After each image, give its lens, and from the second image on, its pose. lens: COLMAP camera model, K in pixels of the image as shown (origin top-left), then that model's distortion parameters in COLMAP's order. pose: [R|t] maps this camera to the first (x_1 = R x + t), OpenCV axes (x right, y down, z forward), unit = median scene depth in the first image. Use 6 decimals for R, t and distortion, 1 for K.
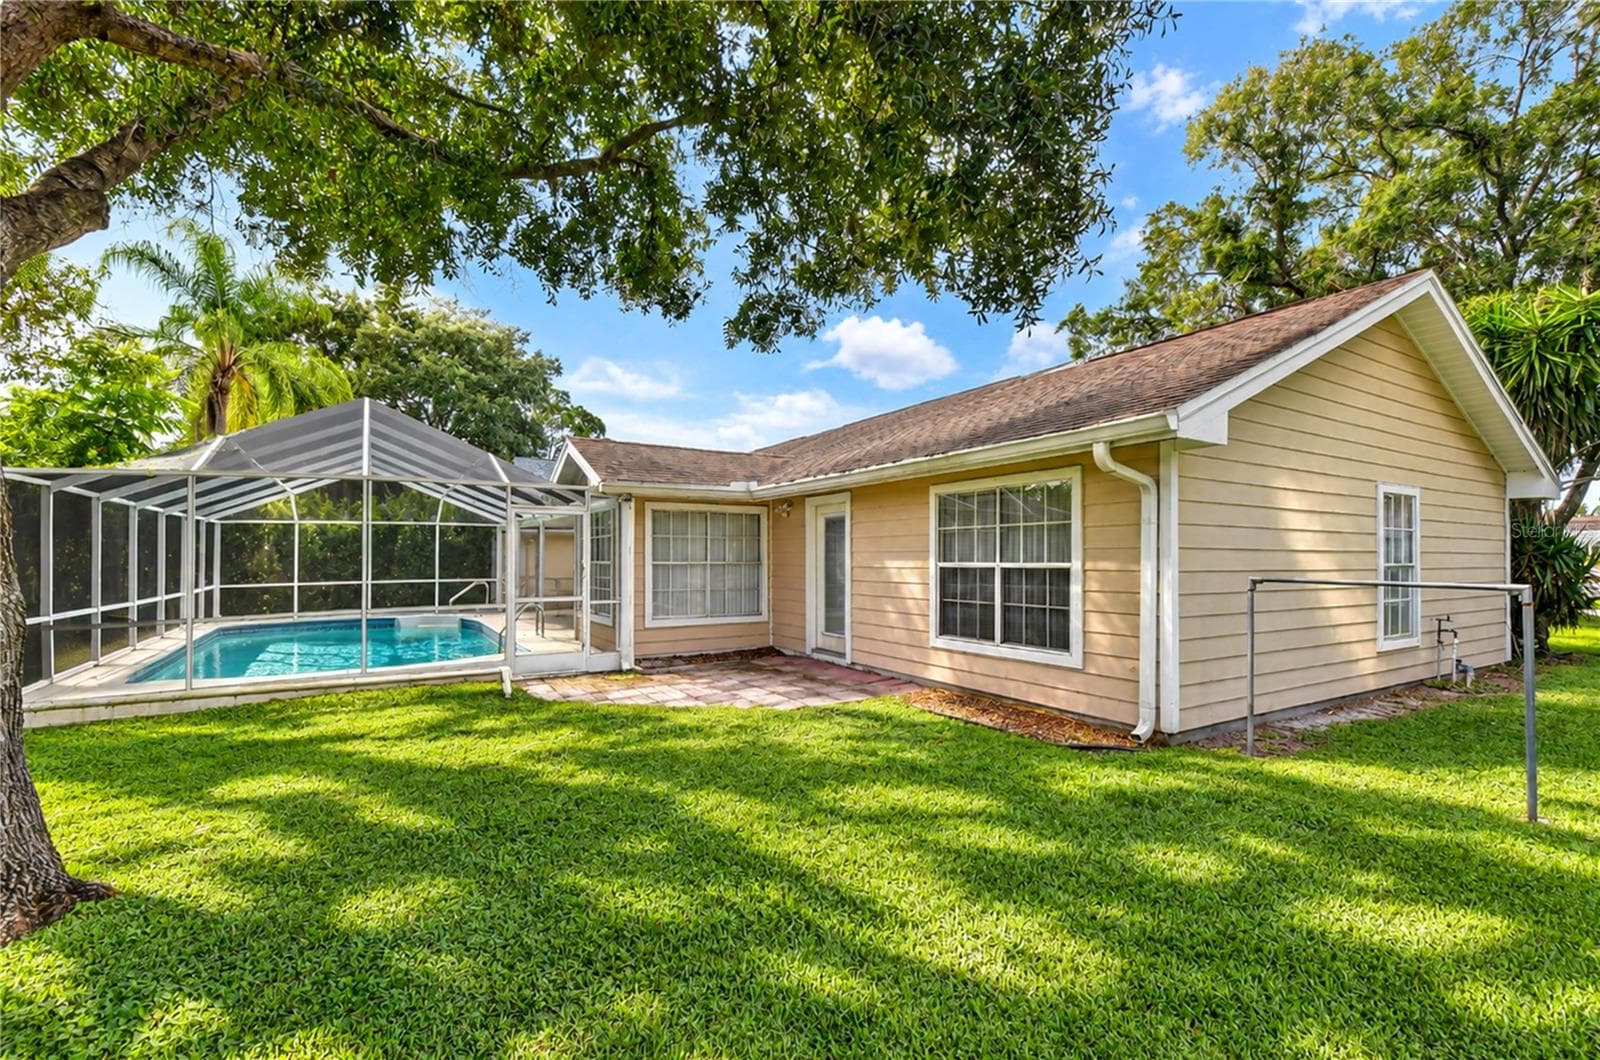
lens RADIAL K [[713.7, 0, 819.8], [0, 713.7, 549.4], [0, 0, 1]] dist [0.023783, 0.000062]
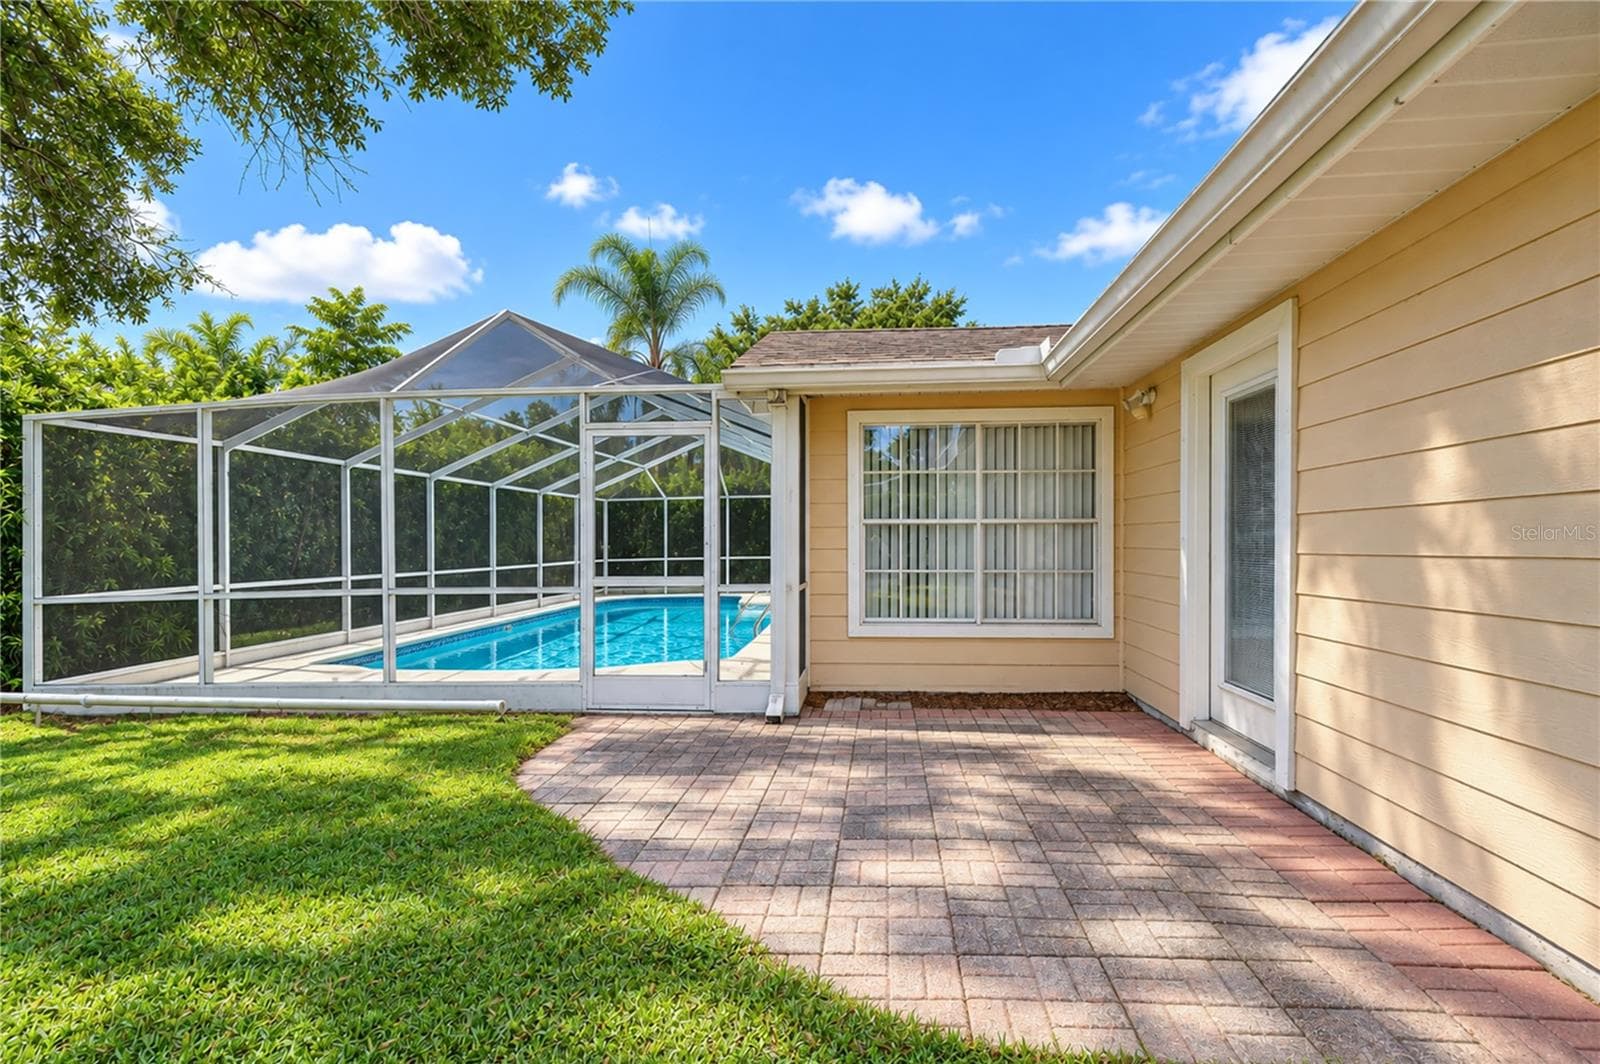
lens RADIAL K [[713.7, 0, 819.8], [0, 713.7, 551.4], [0, 0, 1]] dist [0.023783, 0.000062]
pose [[0.798124, 0.004835, -0.602473, 0.069068], [0.012120, 0.999637, 0.024079, 0.028778], [0.602371, -0.026520, 0.797776, 0.535764]]
